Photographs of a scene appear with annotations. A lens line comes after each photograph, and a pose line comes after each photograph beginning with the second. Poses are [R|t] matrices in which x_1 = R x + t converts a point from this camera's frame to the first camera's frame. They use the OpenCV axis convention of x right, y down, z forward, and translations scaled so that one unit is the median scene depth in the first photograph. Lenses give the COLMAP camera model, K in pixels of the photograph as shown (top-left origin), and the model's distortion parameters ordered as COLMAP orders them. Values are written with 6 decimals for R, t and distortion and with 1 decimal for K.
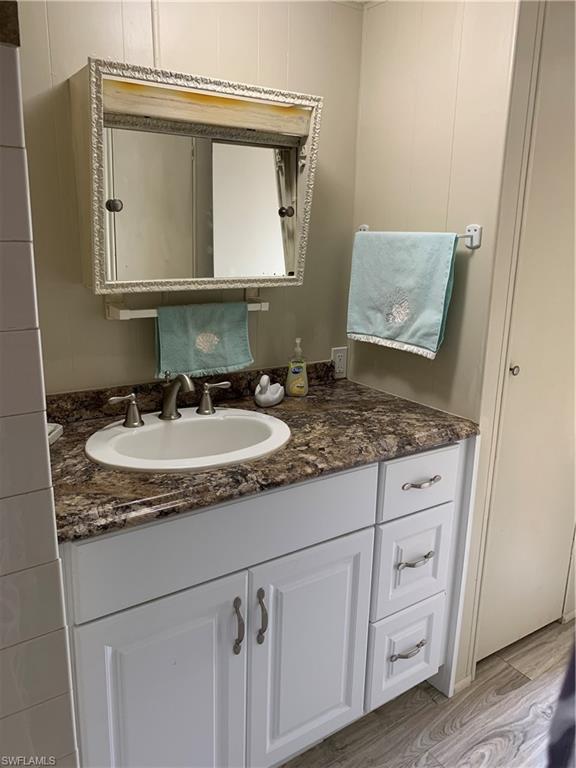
lens RADIAL K [[593.1, 0, 287.5], [0, 593.1, 374.4], [0, 0, 1]] dist [0.007509, -0.001442]
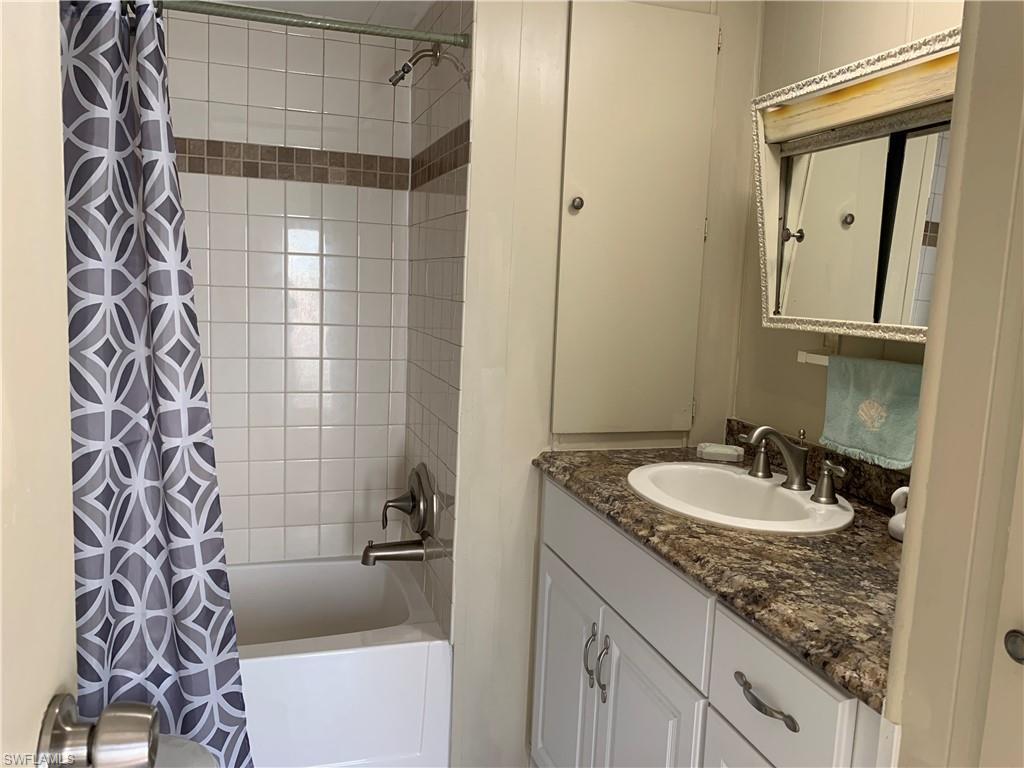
lens RADIAL K [[774.9, 0, 505.1], [0, 774.9, 384.5], [0, 0, 1]] dist [0.069861, -0.122977]
pose [[-0.287108, 0.097229, -0.952951, 0.972701], [-0.268380, 0.946826, 0.177462, -0.152311], [0.919533, 0.306703, -0.245747, 0.914355]]
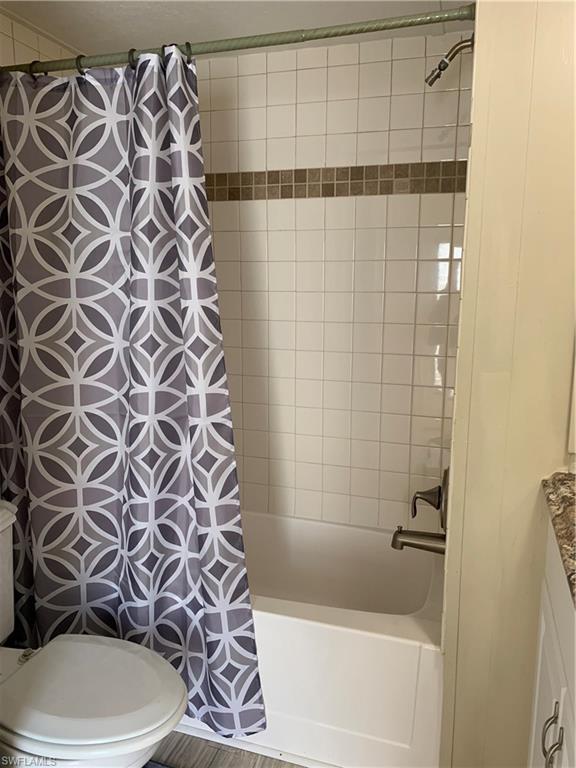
lens RADIAL K [[587.1, 0, 287.1], [0, 587.1, 376.3], [0, 0, 1]] dist [0.067684, -0.108878]
pose [[-0.788488, 0.079731, -0.609860, 0.554191], [-0.163341, 0.928810, 0.332614, -0.183864], [0.592964, 0.361877, -0.719332, 1.022934]]
